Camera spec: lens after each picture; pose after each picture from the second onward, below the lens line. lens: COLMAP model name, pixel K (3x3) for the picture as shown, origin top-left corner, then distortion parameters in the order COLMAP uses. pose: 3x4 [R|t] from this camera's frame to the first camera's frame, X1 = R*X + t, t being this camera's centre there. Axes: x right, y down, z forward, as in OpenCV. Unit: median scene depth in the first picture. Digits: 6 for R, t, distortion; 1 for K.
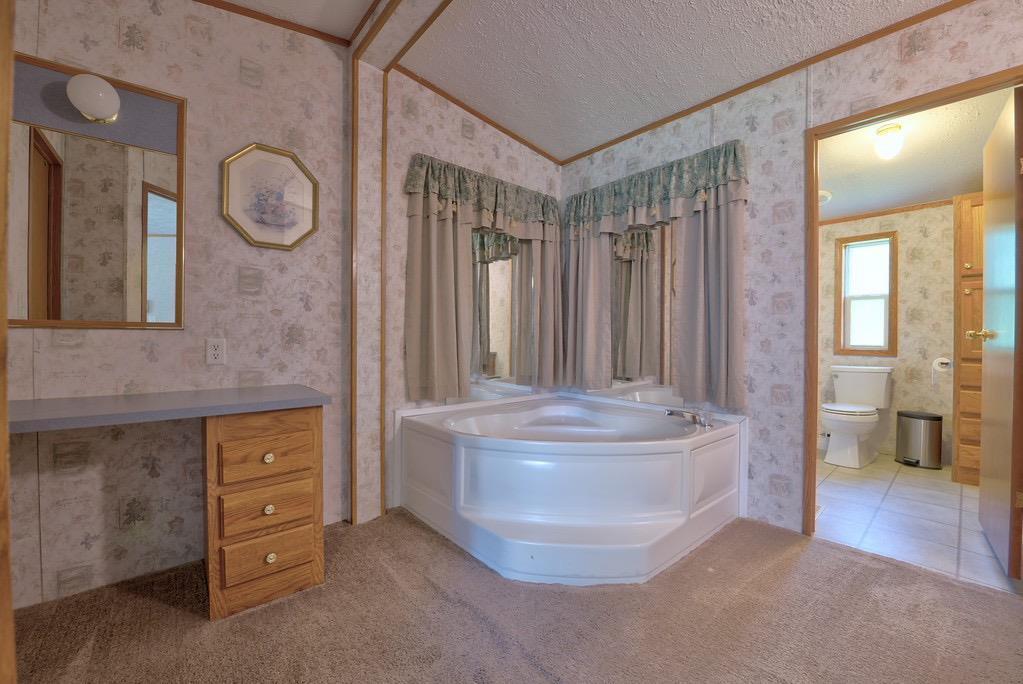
lens RADIAL K [[406.0, 0, 513.0], [0, 406.0, 339.2], [0, 0, 1]] dist [-0.022065, -0.000613]
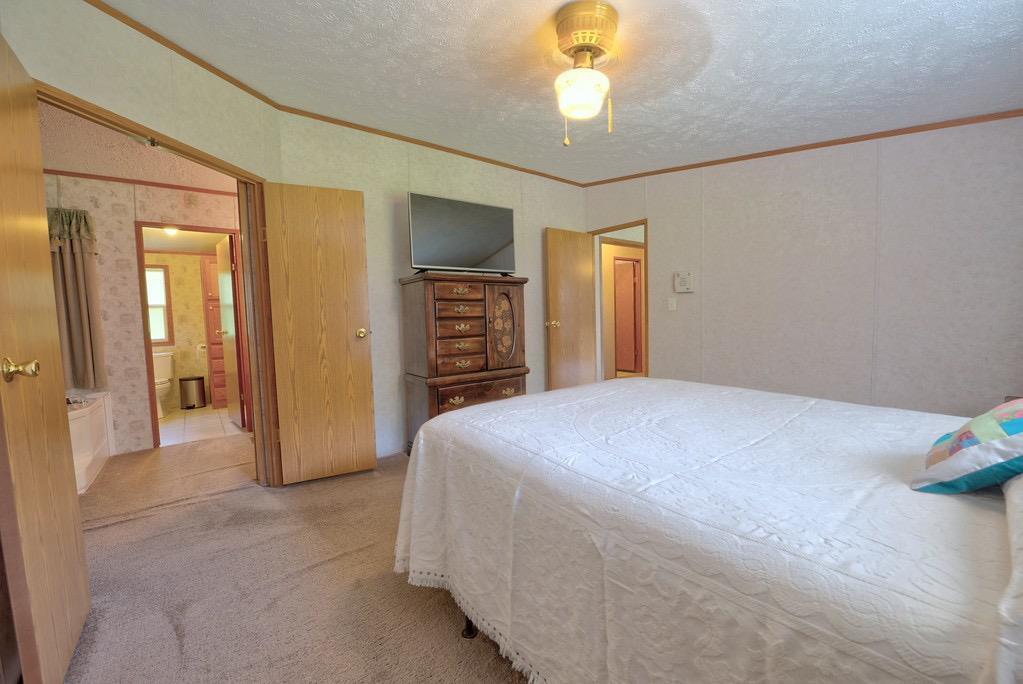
lens RADIAL K [[406.0, 0, 513.0], [0, 406.0, 339.2], [0, 0, 1]] dist [-0.022065, -0.000613]
pose [[0.039374, -0.067529, 0.996940, -0.882132], [0.037319, 0.997117, 0.066067, -0.054113], [-0.998527, 0.034604, 0.041780, -0.645076]]
